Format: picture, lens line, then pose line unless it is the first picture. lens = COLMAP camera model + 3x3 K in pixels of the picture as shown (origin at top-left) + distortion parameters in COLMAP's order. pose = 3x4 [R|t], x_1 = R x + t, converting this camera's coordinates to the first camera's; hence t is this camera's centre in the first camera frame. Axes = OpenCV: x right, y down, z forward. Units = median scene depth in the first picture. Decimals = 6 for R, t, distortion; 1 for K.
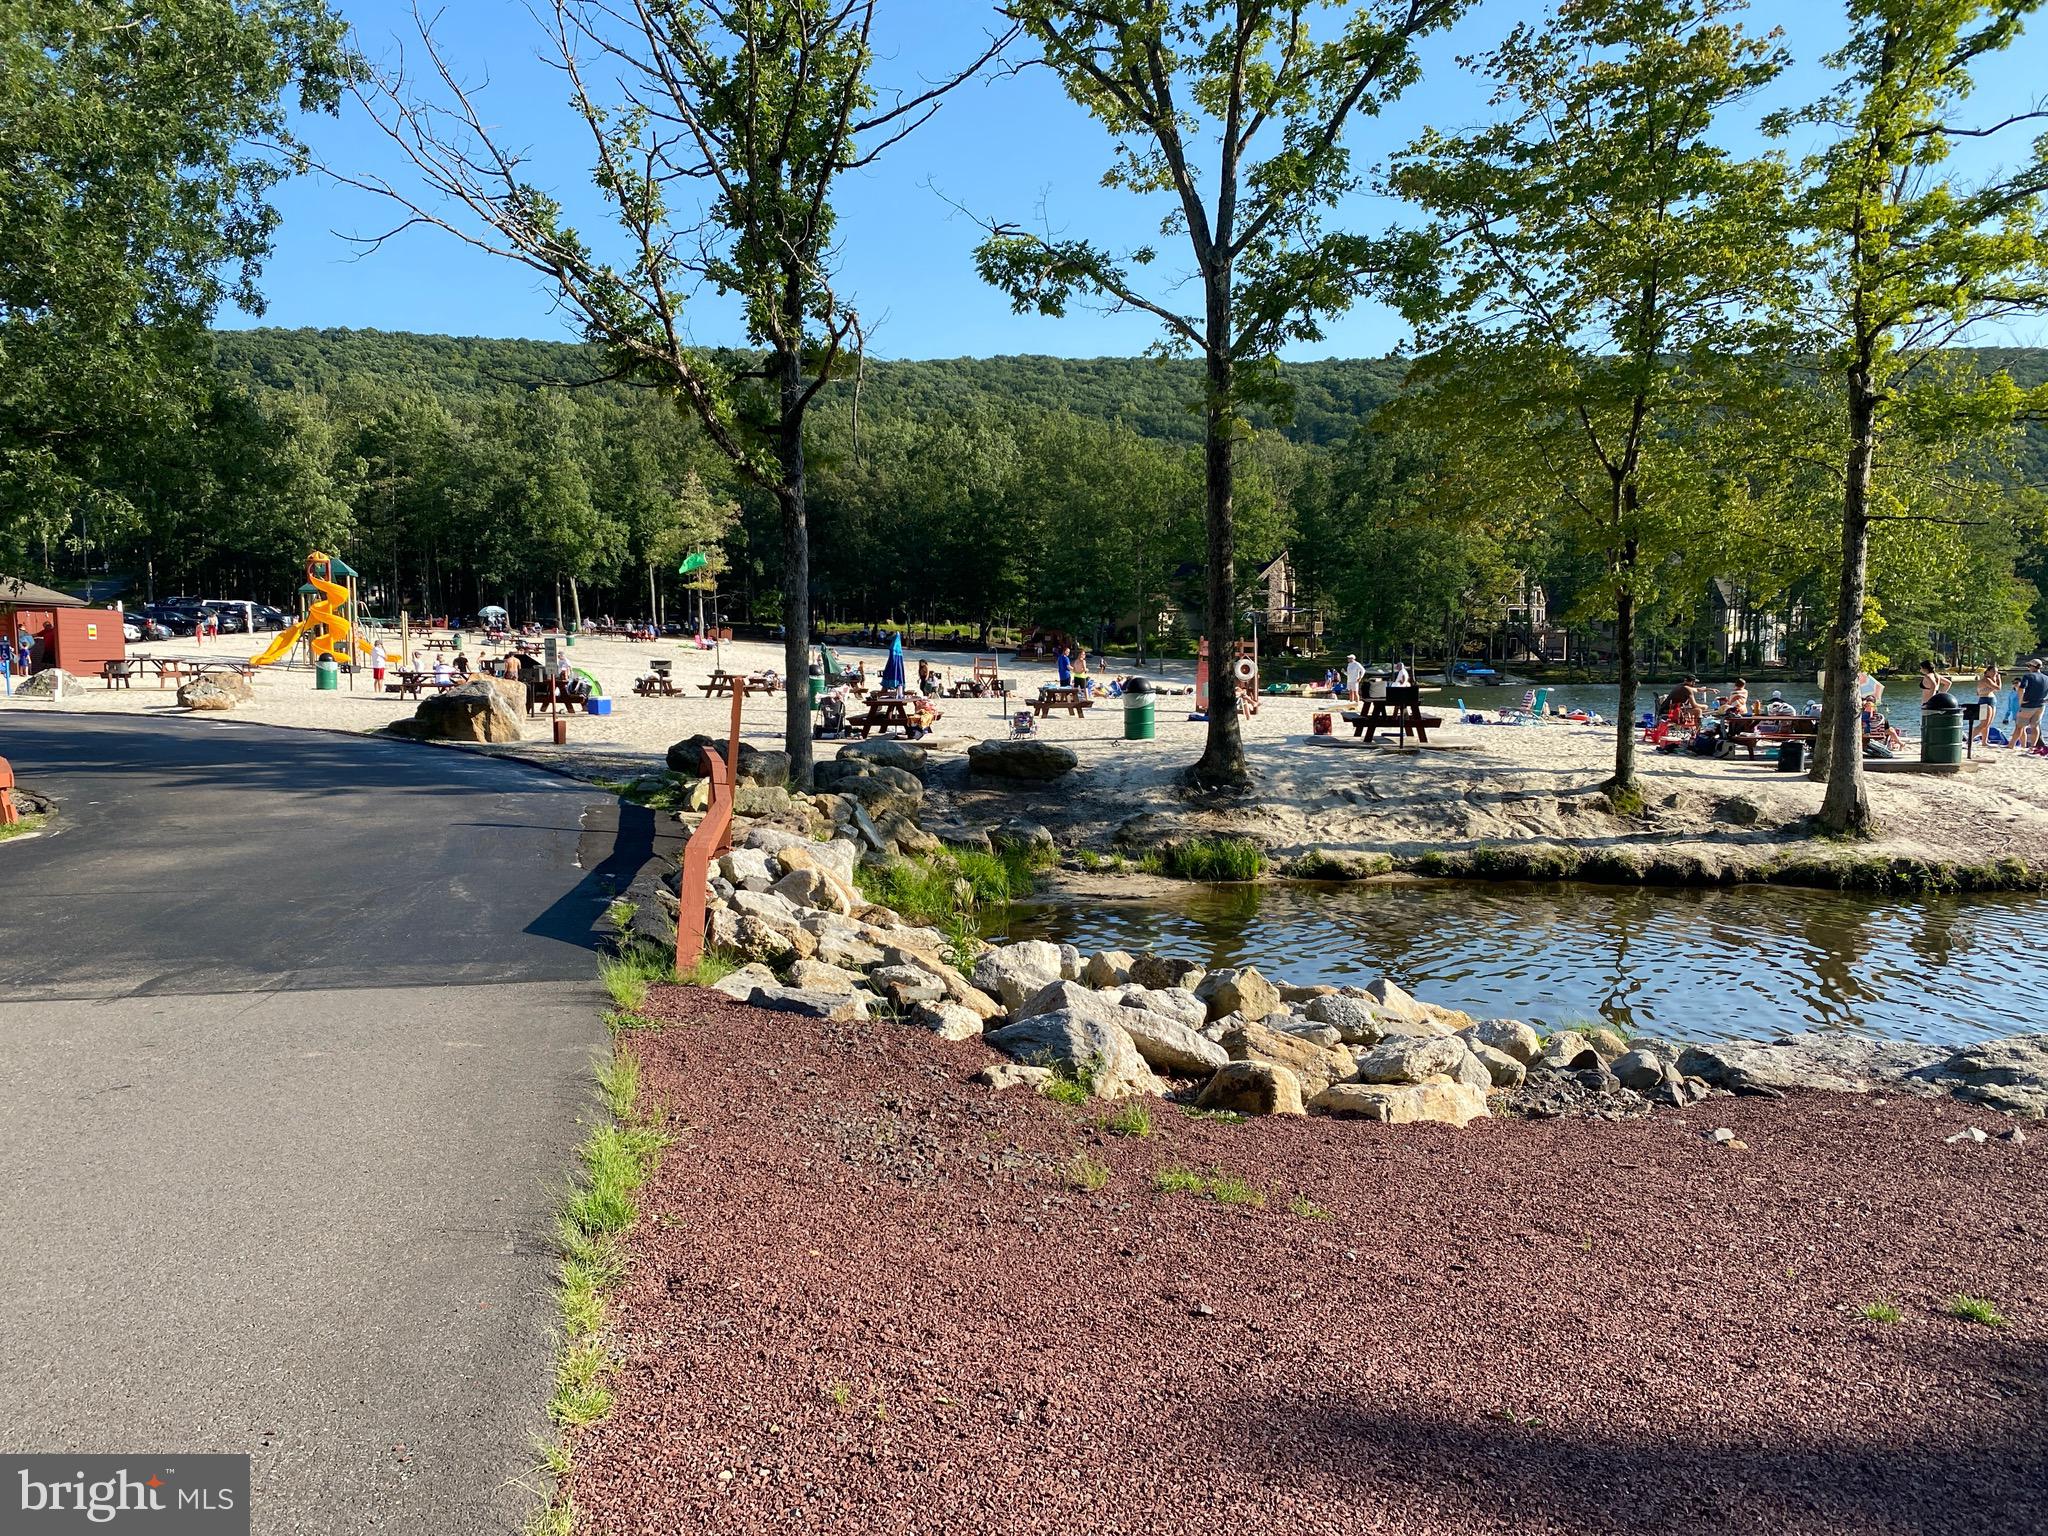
lens RADIAL K [[1611.5, 0, 1024.0], [0, 1611.5, 768.0], [0, 0, 1]] dist [0.094960, -0.131921]
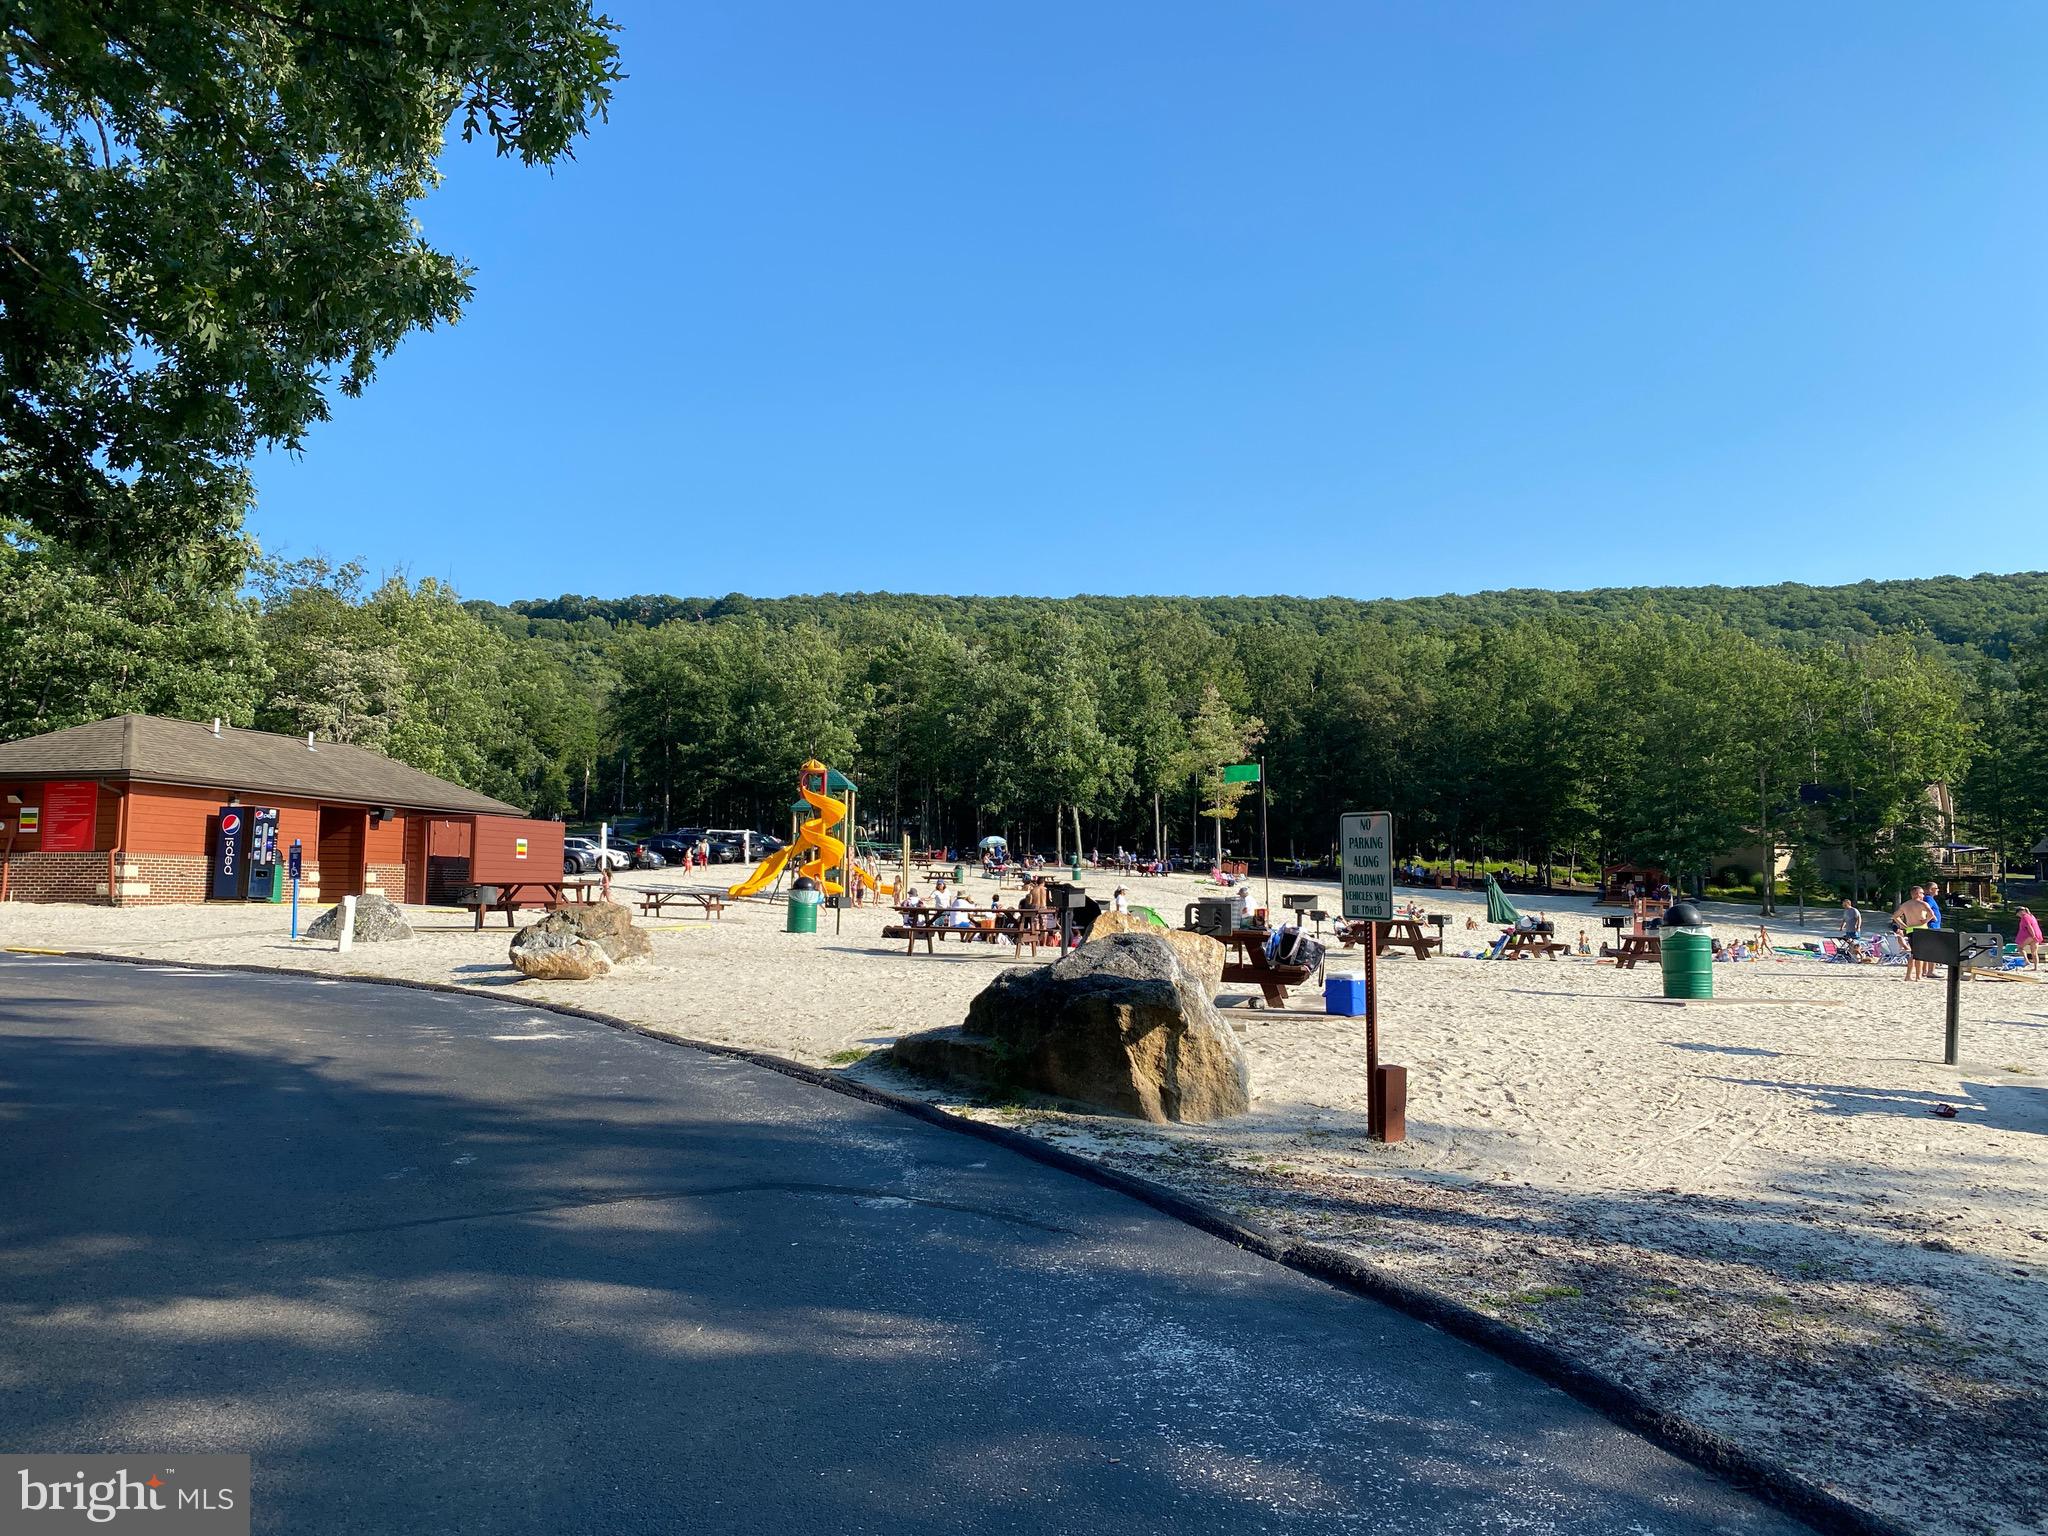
lens RADIAL K [[1611.5, 0, 1024.0], [0, 1611.5, 768.0], [0, 0, 1]] dist [0.094960, -0.131921]
pose [[0.959822, -0.008248, -0.280488, -0.058540], [-0.033552, 0.989024, -0.143895, -0.008515], [0.278596, 0.147525, 0.949010, 0.147603]]
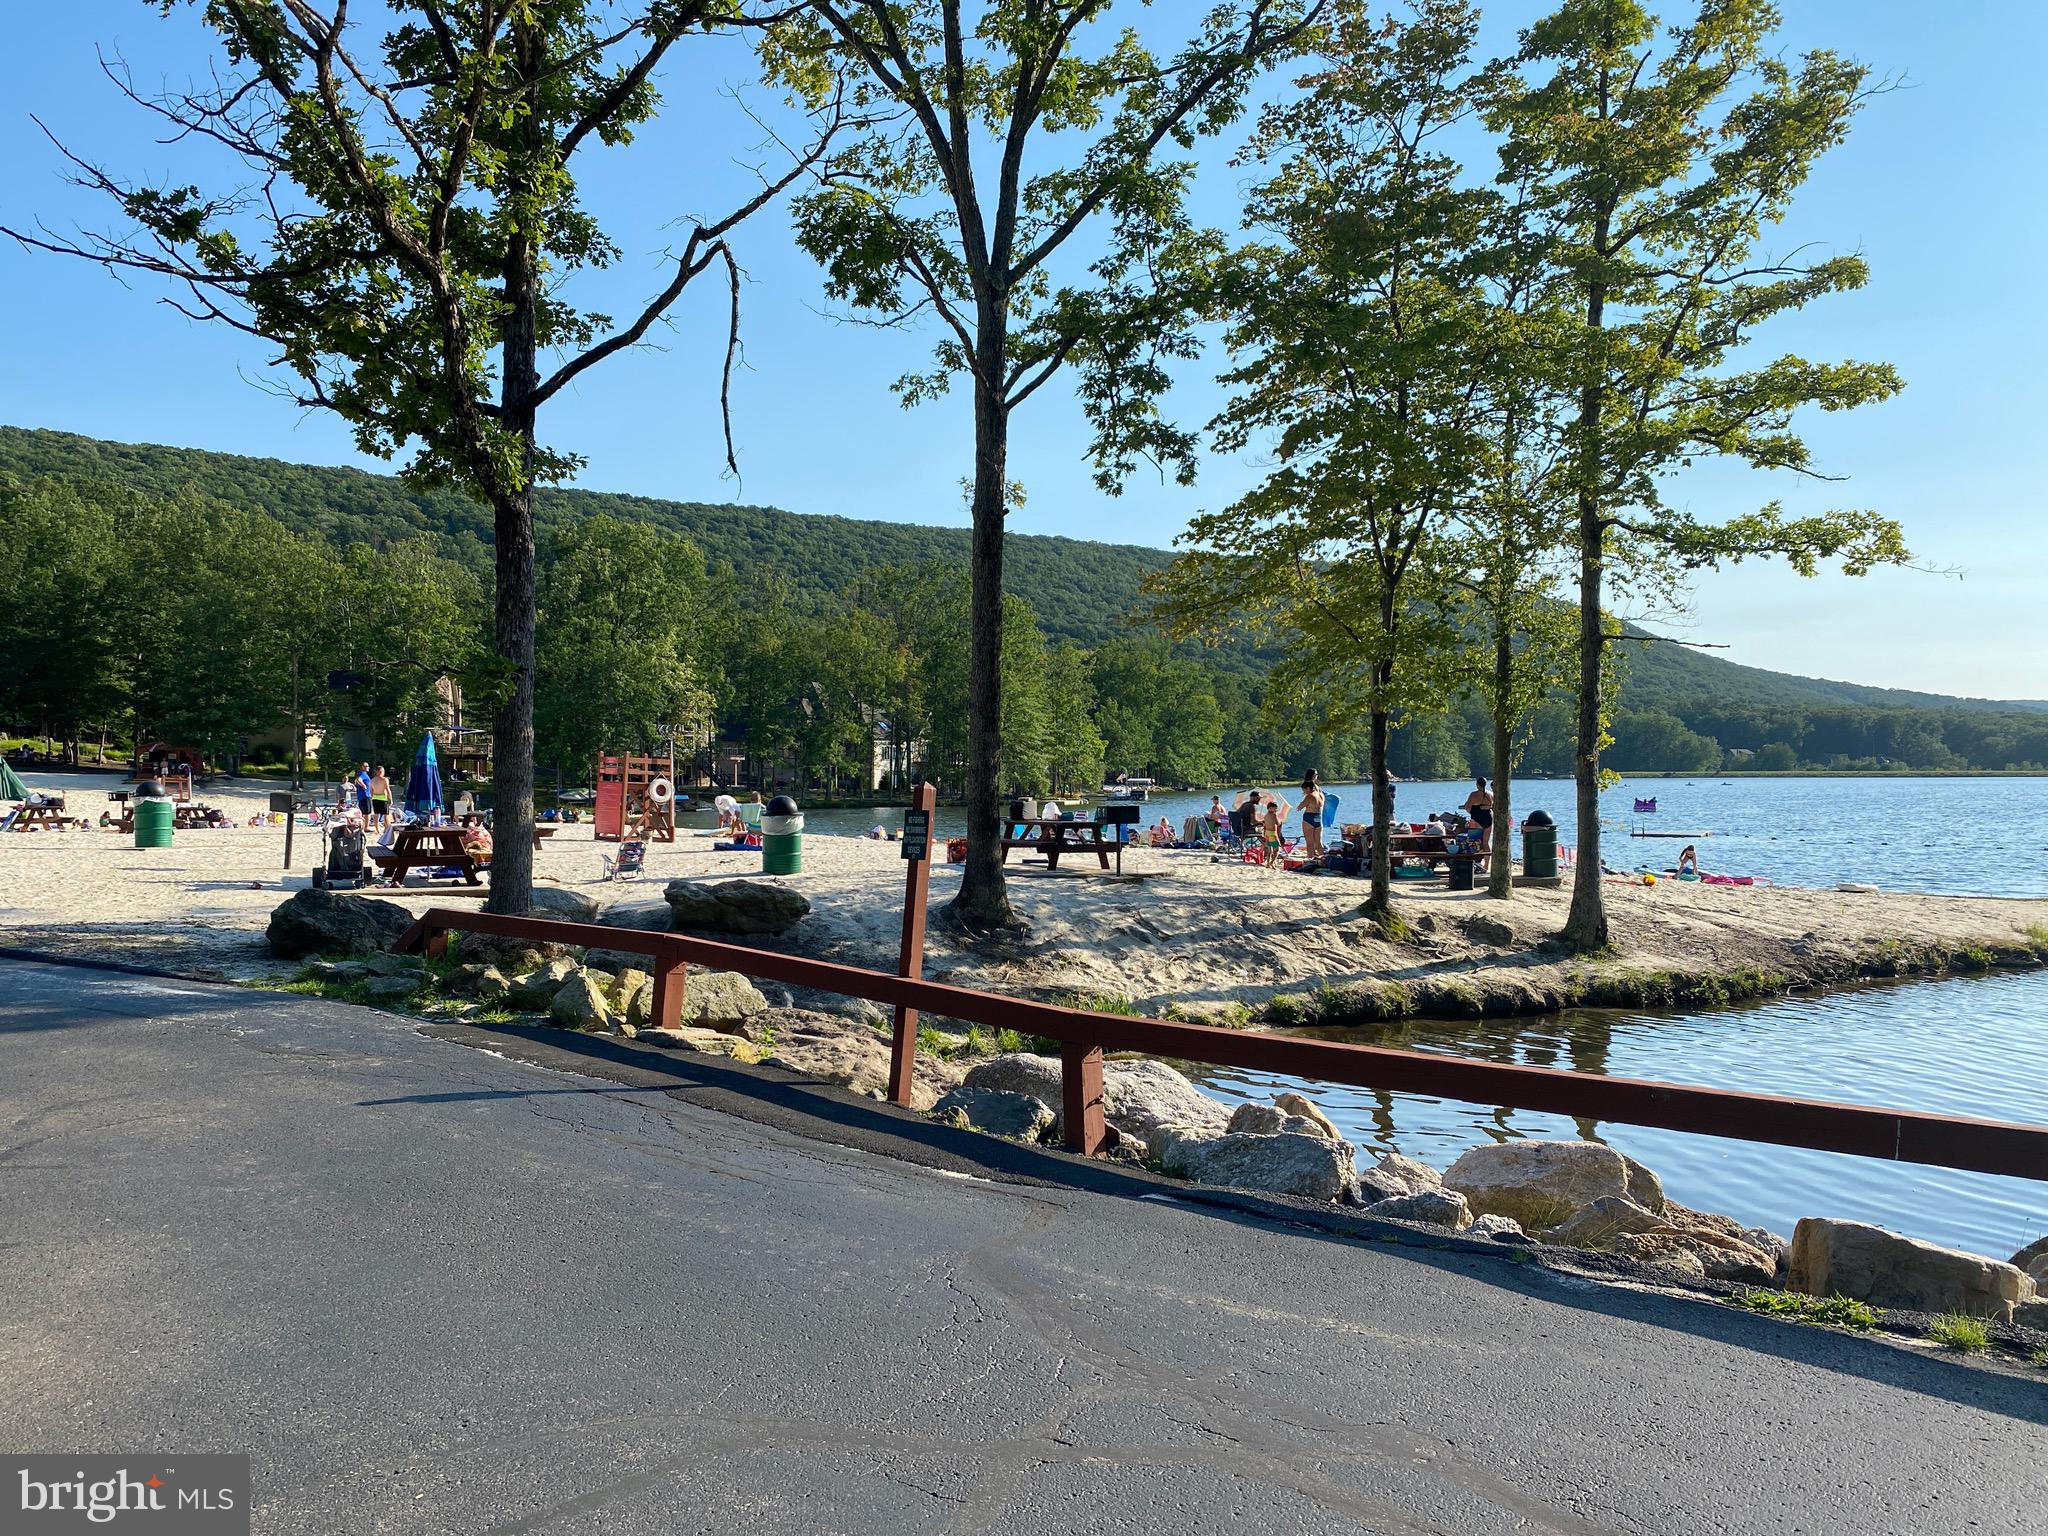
lens RADIAL K [[1591.8, 0, 1070.1], [0, 1591.8, 788.1], [0, 0, 1]] dist [0.027104, -0.030158]
pose [[0.836952, 0.002863, 0.547269, -0.055897], [0.033341, 0.997862, -0.056210, -0.002713], [-0.546260, 0.065291, 0.835067, 0.064566]]
